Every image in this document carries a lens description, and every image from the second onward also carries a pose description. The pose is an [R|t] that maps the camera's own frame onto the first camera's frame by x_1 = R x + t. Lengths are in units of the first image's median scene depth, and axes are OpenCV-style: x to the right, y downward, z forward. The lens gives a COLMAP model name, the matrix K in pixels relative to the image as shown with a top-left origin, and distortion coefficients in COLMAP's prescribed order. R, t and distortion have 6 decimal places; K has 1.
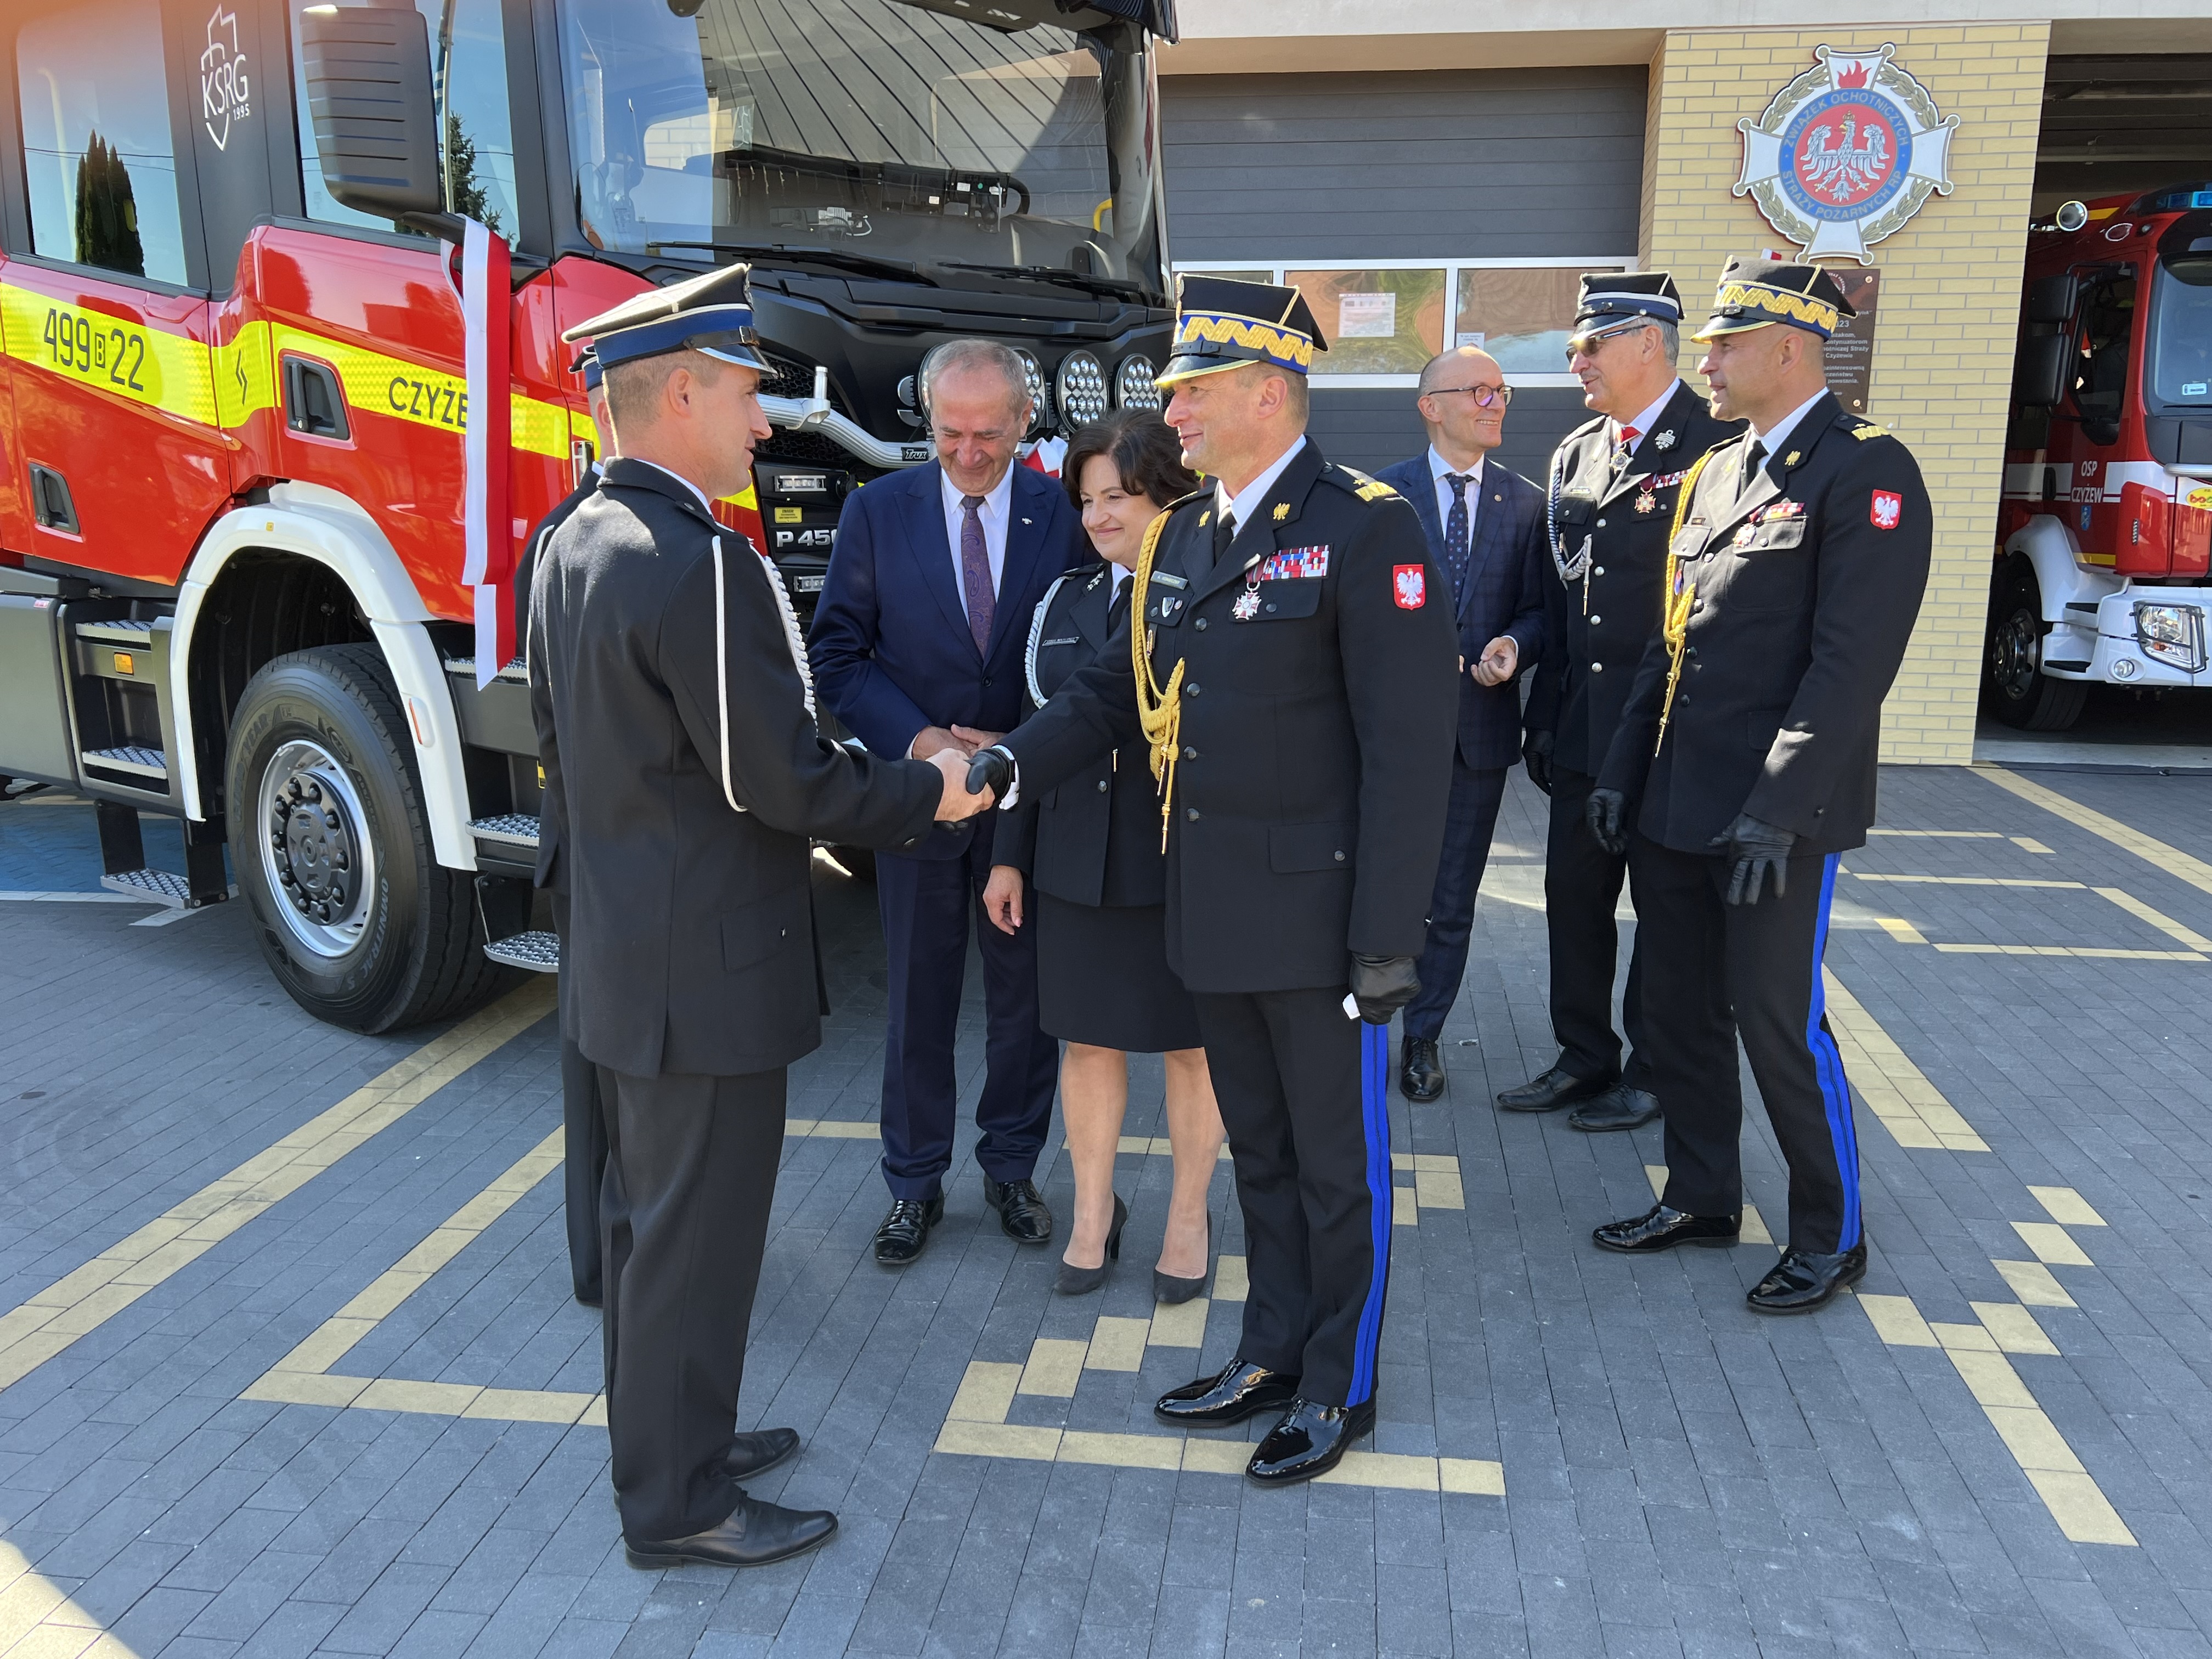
lens RADIAL K [[1928.4, 0, 1106.0], [0, 1928.4, 829.5], [0, 0, 1]] dist [0.085374, -0.000730]
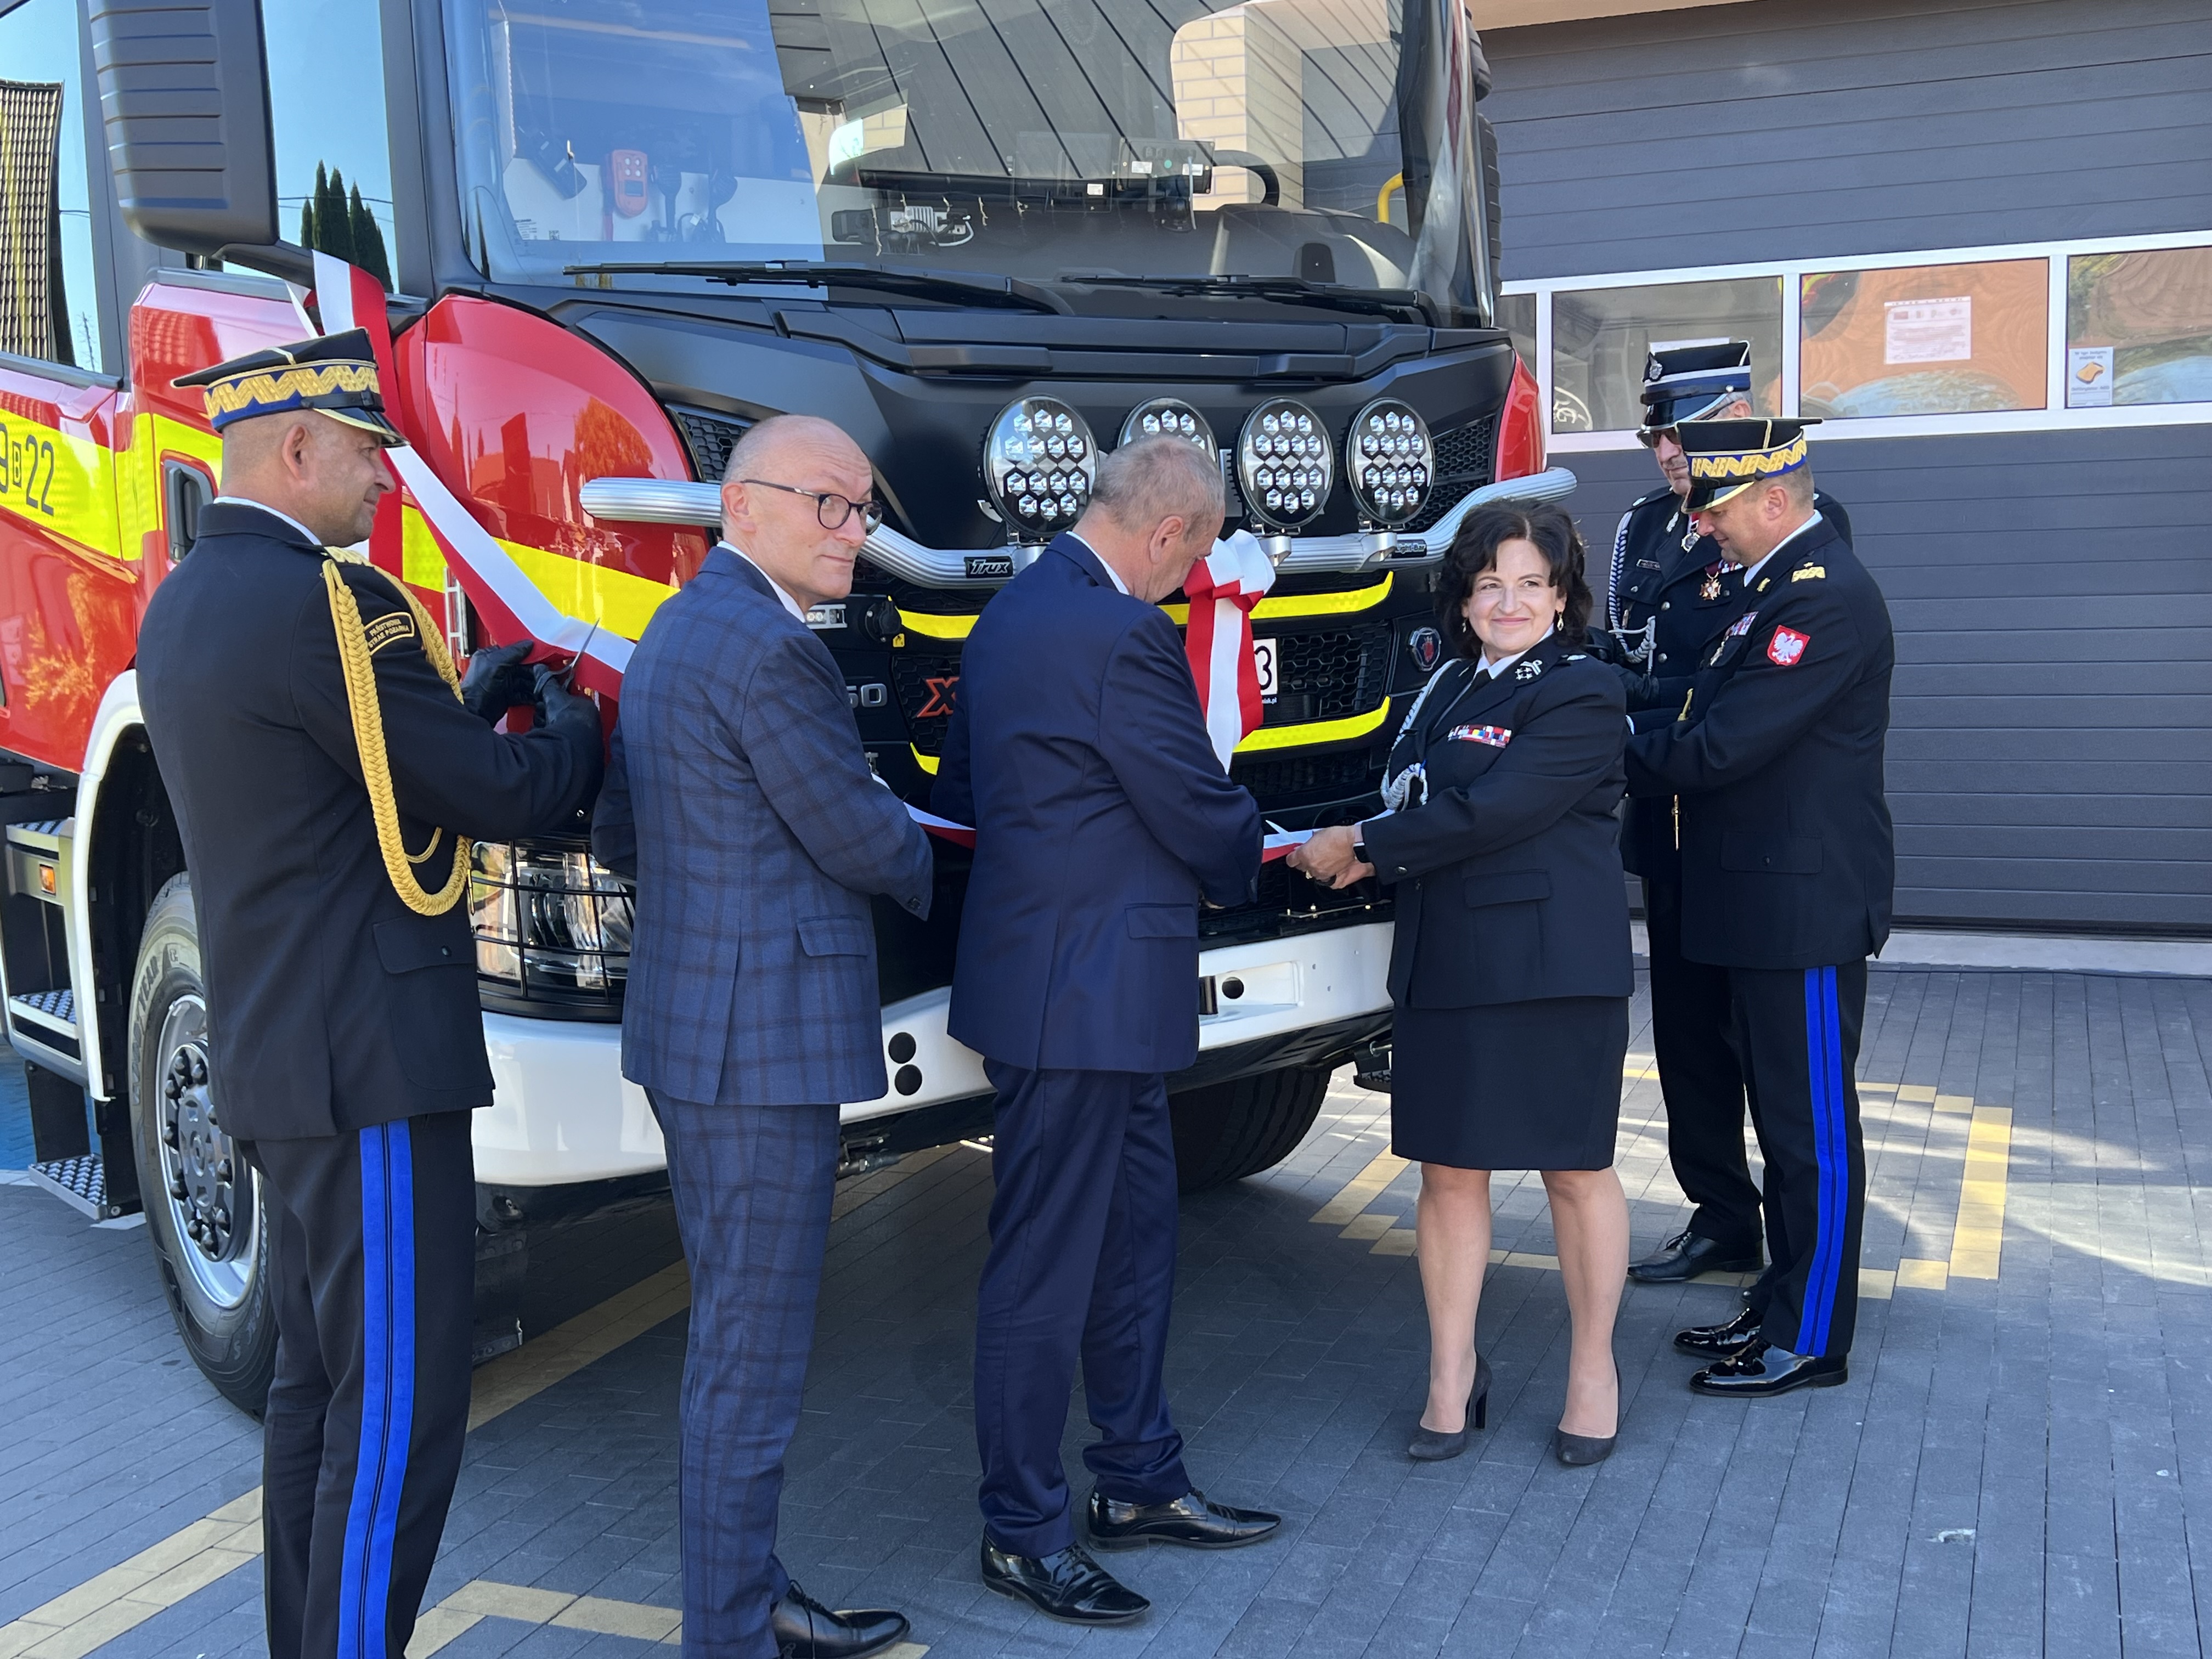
lens RADIAL K [[2527.6, 0, 1106.0], [0, 2527.6, 829.5], [0, 0, 1]] dist [0.070021, -0.023506]
pose [[0.974467, -0.005259, -0.224467, 0.109443], [-0.012767, 0.996810, -0.078778, -0.035184], [0.224165, 0.079632, 0.971292, 0.171154]]
